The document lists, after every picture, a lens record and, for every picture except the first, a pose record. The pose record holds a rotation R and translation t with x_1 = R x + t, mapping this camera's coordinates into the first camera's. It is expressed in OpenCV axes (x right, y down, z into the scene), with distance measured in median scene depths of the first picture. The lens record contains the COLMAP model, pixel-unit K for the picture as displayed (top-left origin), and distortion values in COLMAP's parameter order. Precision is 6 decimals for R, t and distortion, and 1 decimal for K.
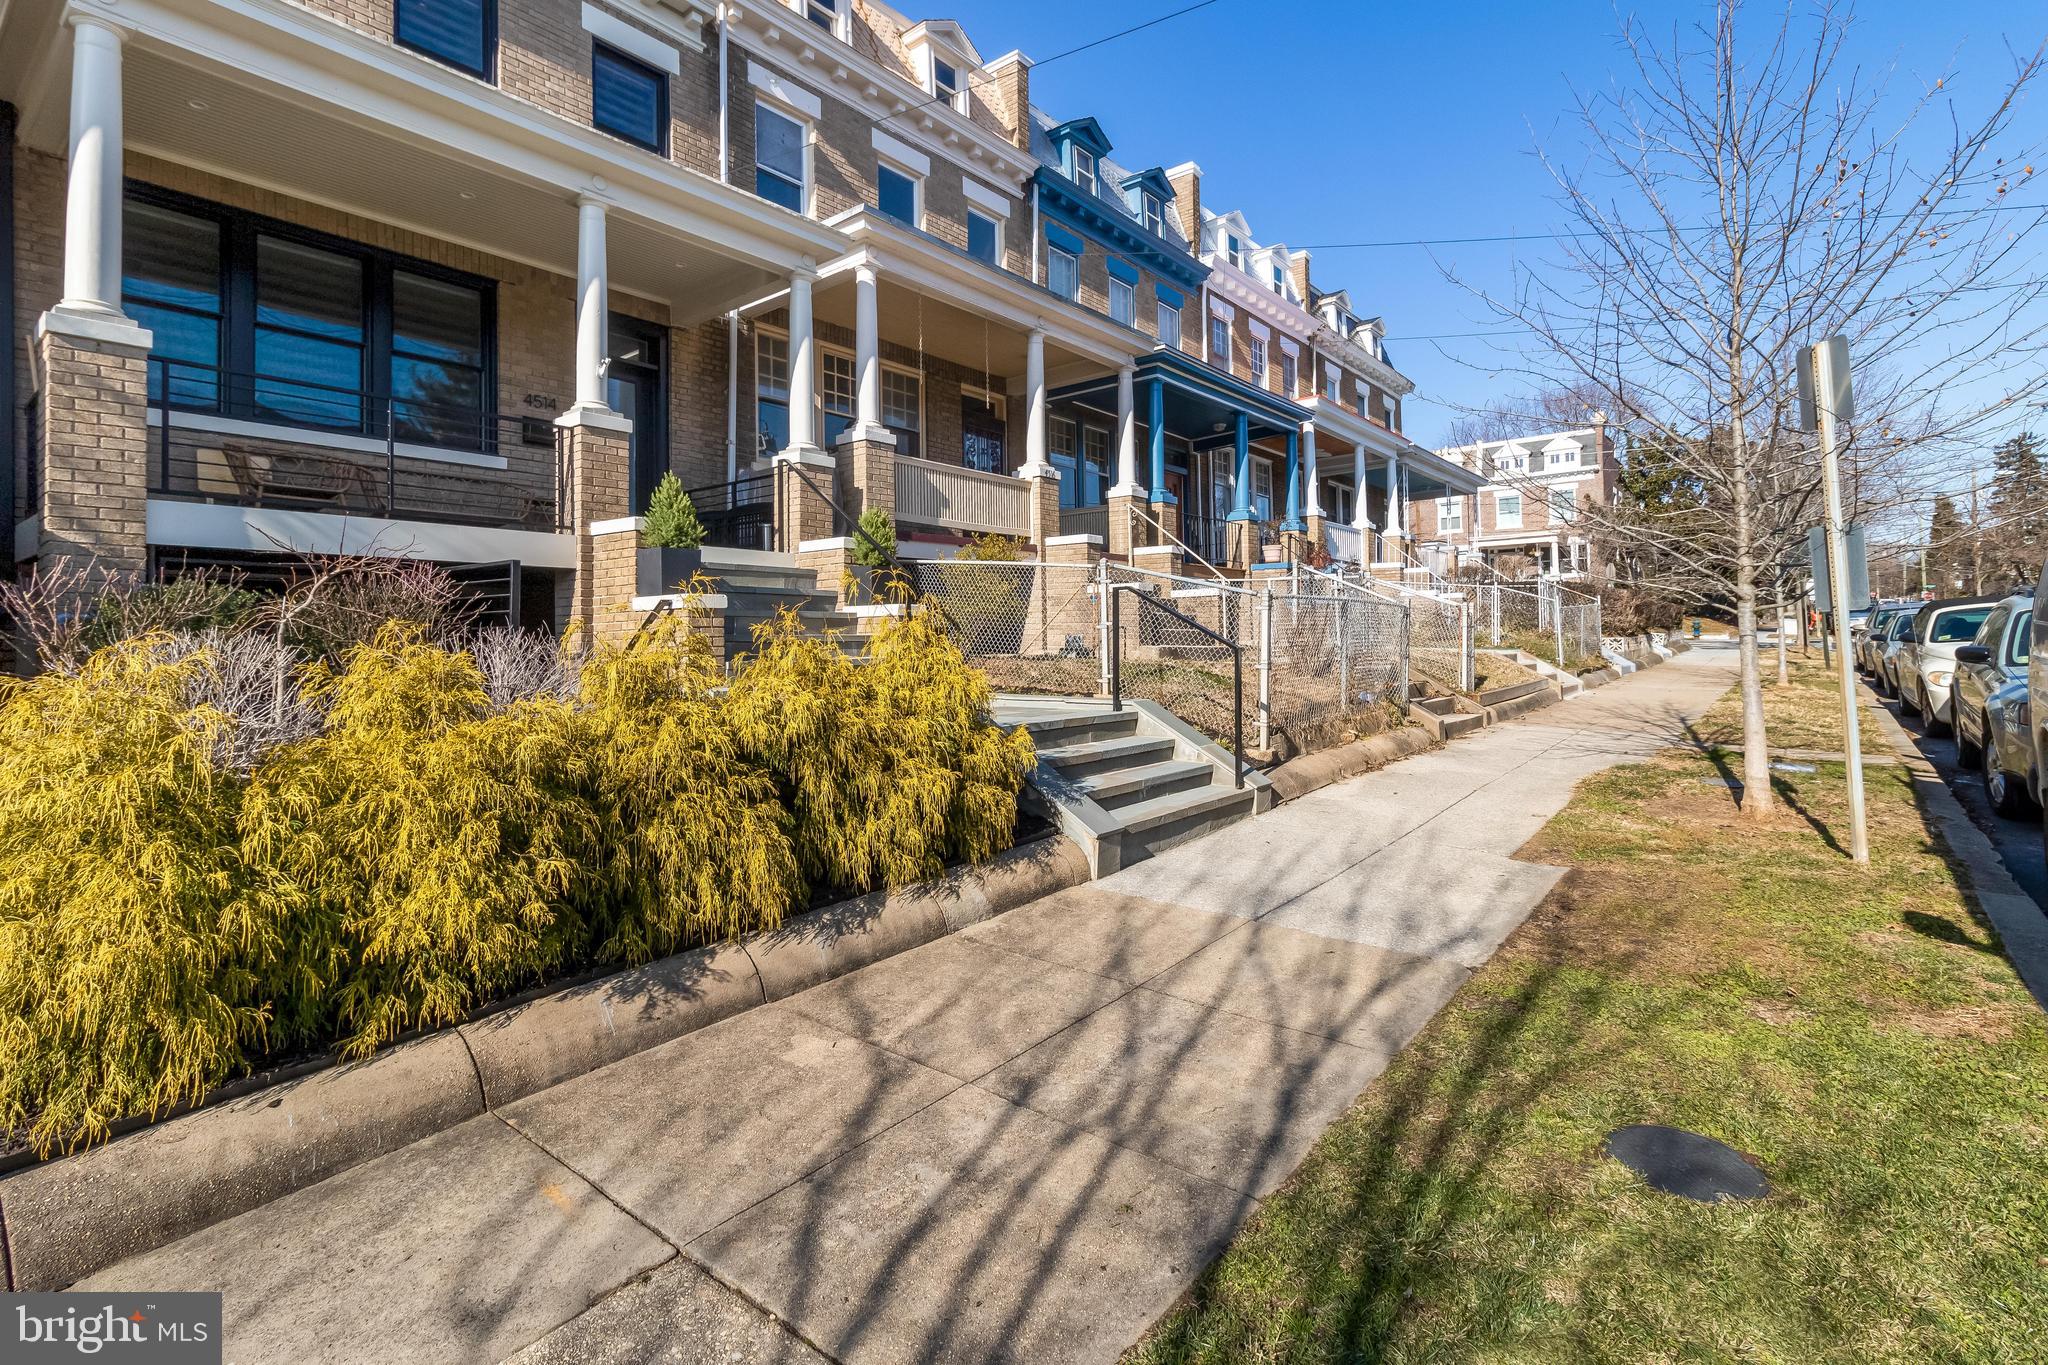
lens RADIAL K [[966.8, 0, 1003.2], [0, 966.8, 625.7], [0, 0, 1]] dist [0.003321, 0.000758]
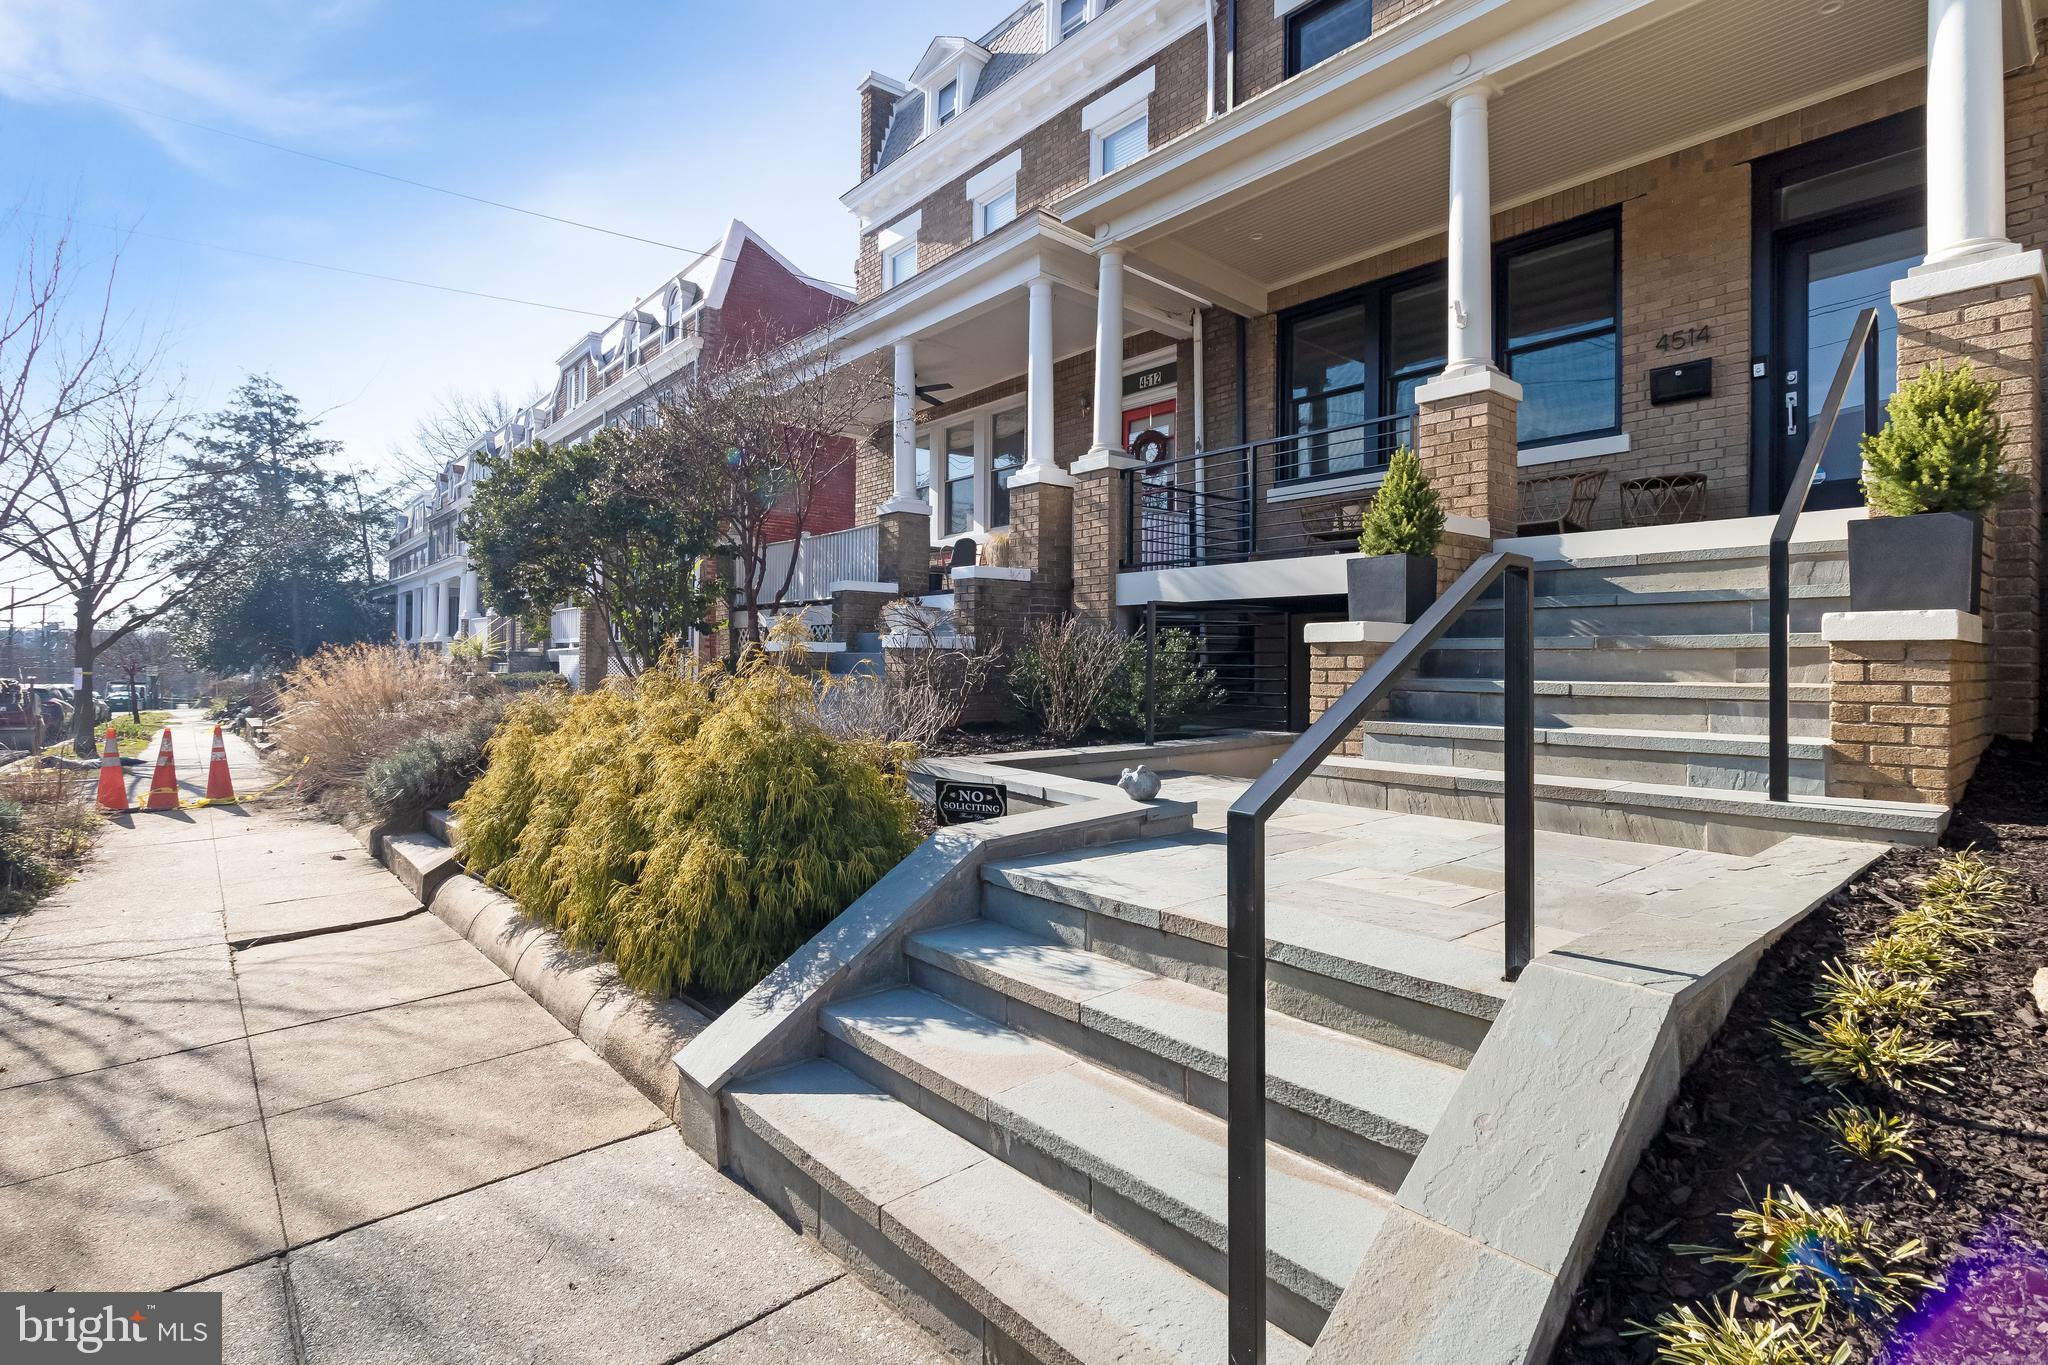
lens RADIAL K [[980.2, 0, 1027.3], [0, 980.2, 700.5], [0, 0, 1]] dist [0.000631, 0.001174]
pose [[-0.168681, 0.047186, -0.984541, 0.975797], [0.013251, 0.998872, 0.045602, -0.028344], [0.985582, -0.005354, -0.169116, 2.050987]]
